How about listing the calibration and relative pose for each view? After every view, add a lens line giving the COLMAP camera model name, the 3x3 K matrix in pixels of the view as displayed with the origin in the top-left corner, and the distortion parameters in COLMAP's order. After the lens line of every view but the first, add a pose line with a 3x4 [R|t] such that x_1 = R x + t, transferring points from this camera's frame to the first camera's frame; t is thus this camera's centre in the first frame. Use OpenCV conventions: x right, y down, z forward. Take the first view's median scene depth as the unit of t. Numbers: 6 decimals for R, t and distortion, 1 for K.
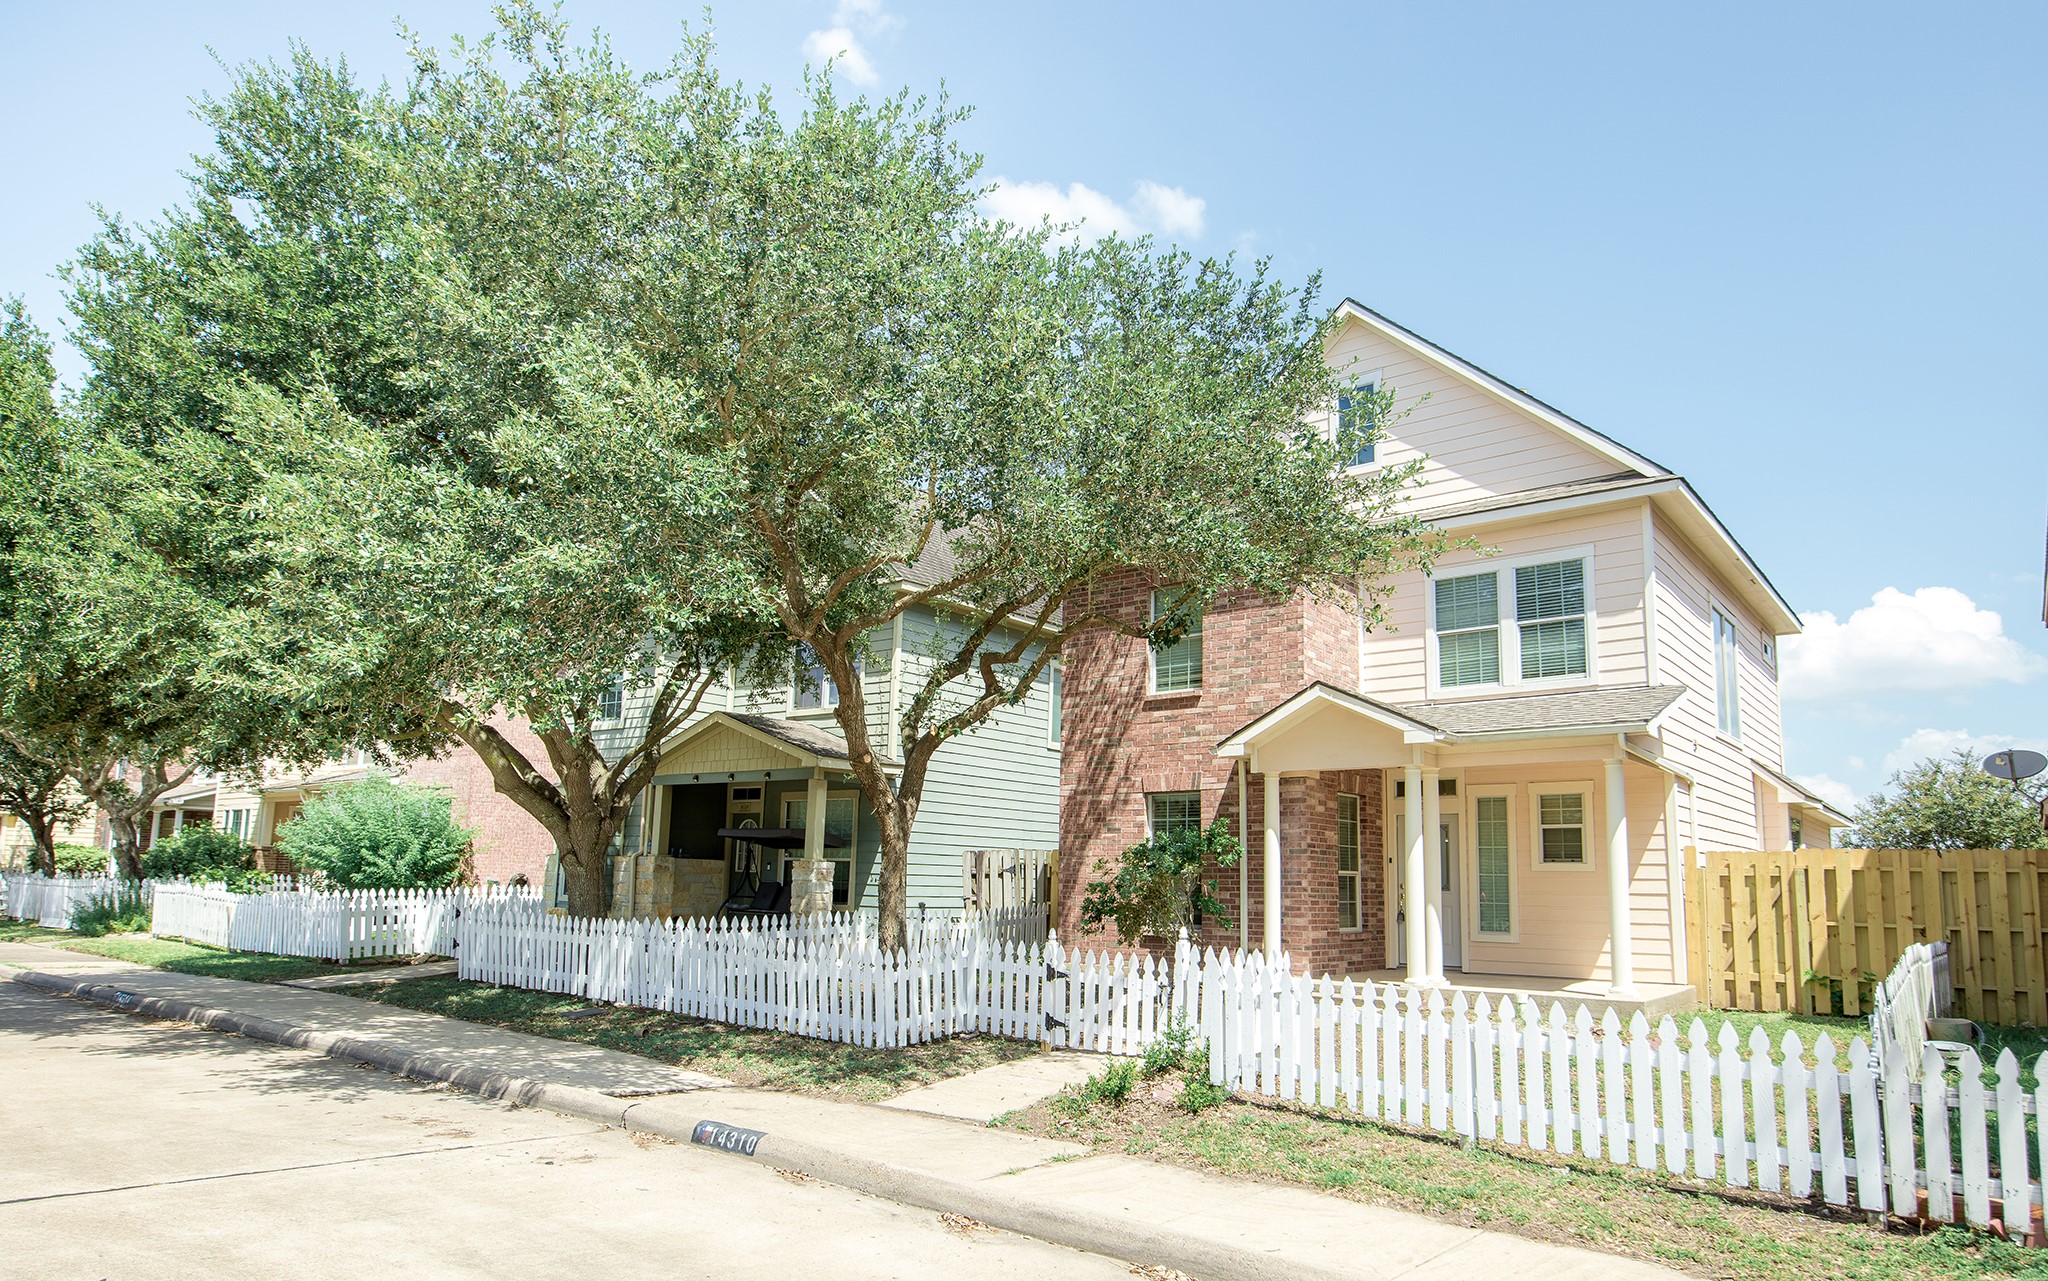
lens RADIAL K [[1247.8, 0, 1059.3], [0, 1247.8, 754.7], [0, 0, 1]] dist [0.026960, -0.008081]
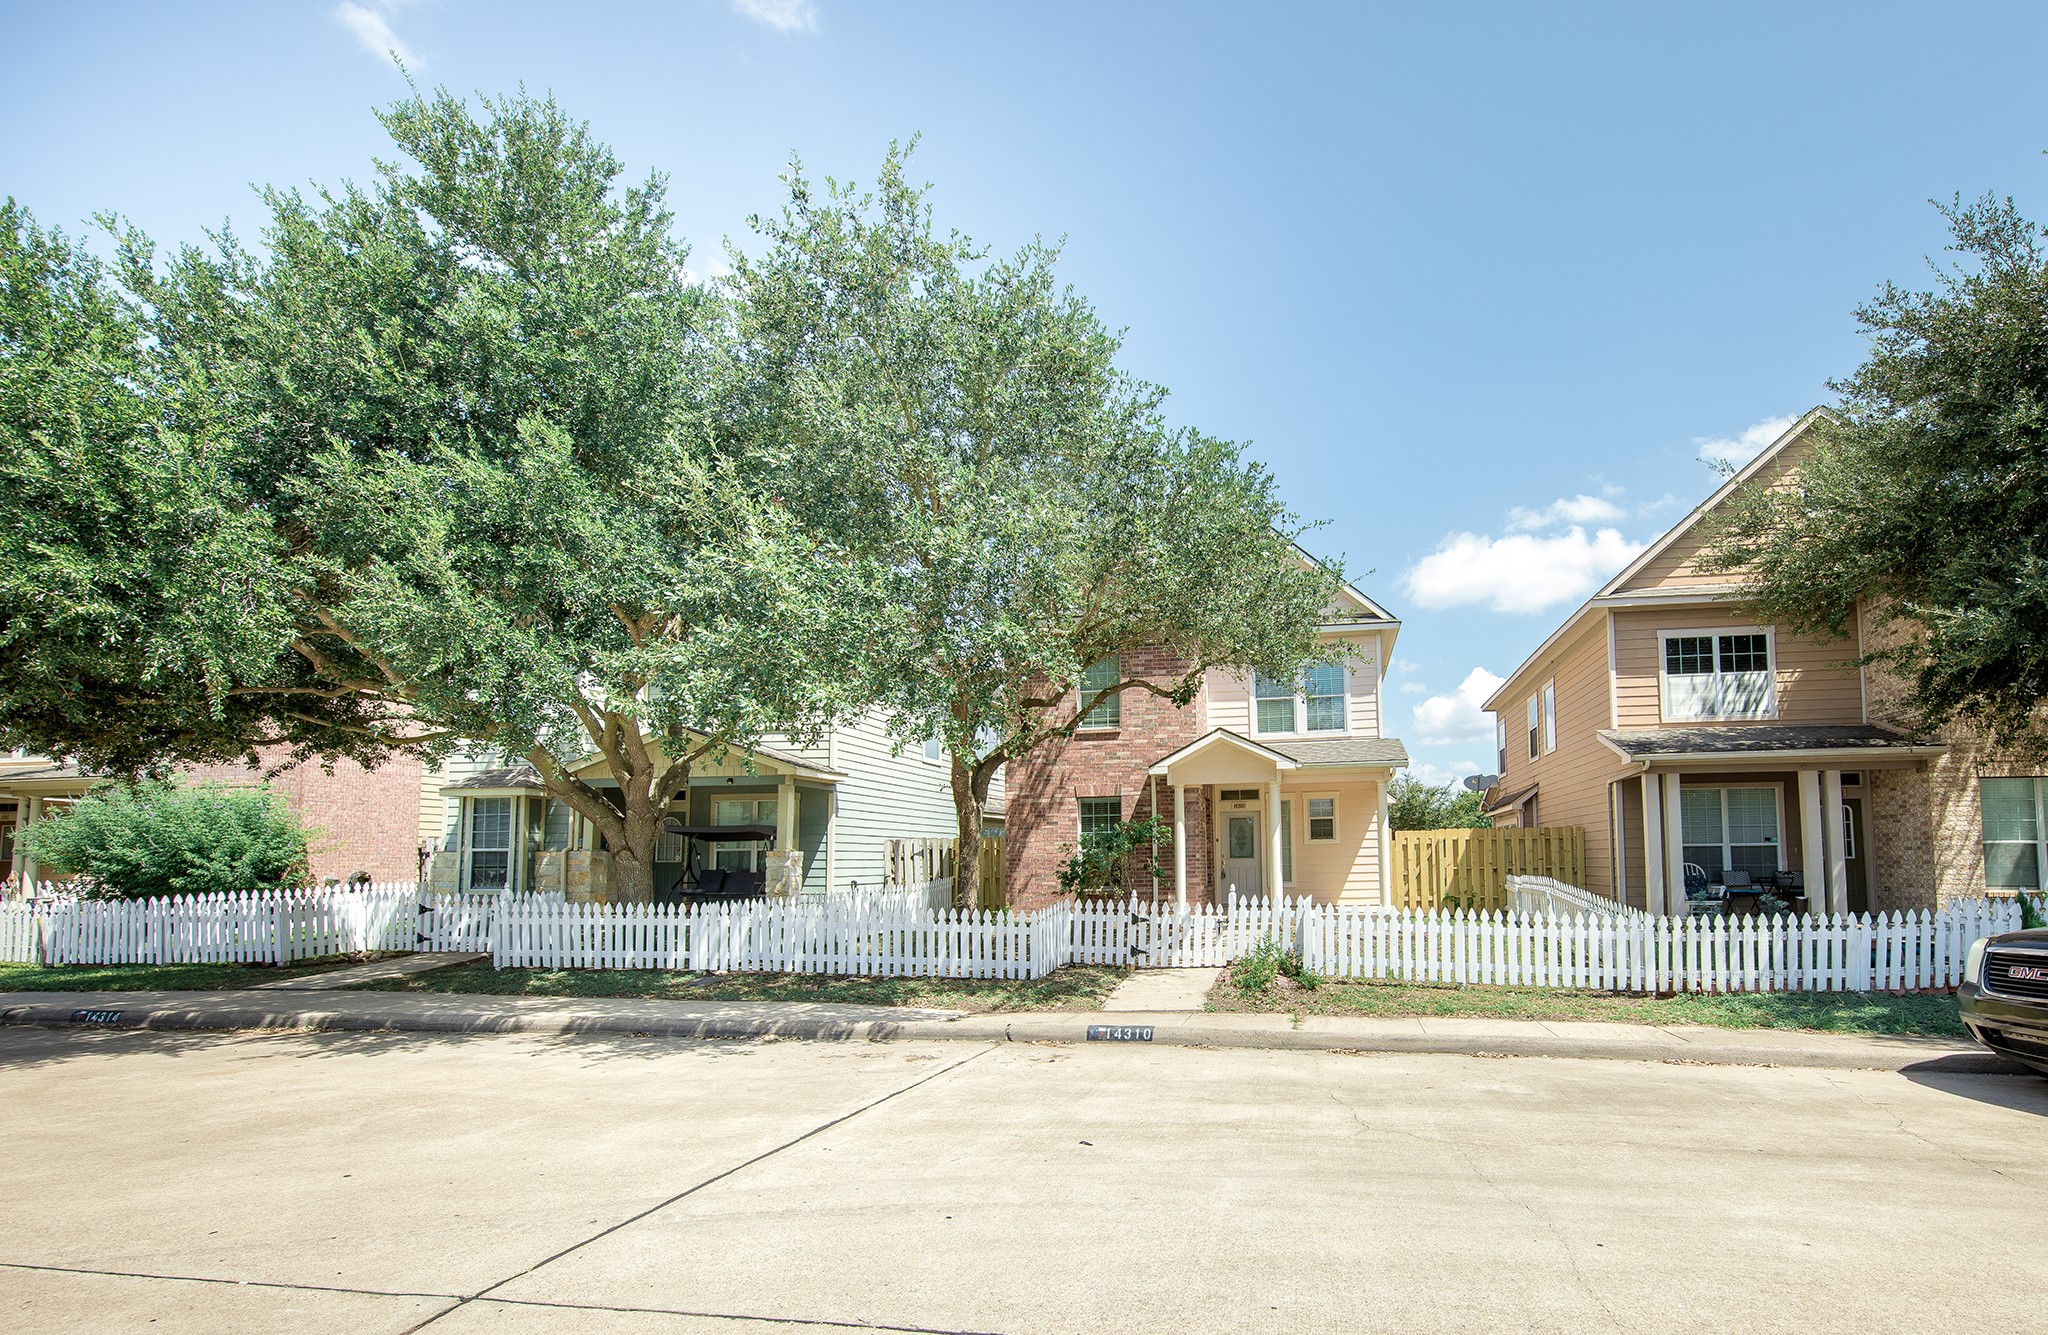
lens RADIAL K [[917.3, 0, 1206.0], [0, 917.3, 819.0], [0, 0, 1]] dist [0.014515, 0.000180]
pose [[0.859177, -0.009558, 0.511590, -0.353745], [-0.021725, 0.998243, 0.055135, -0.006597], [-0.511217, -0.058485, 0.857459, 0.009094]]
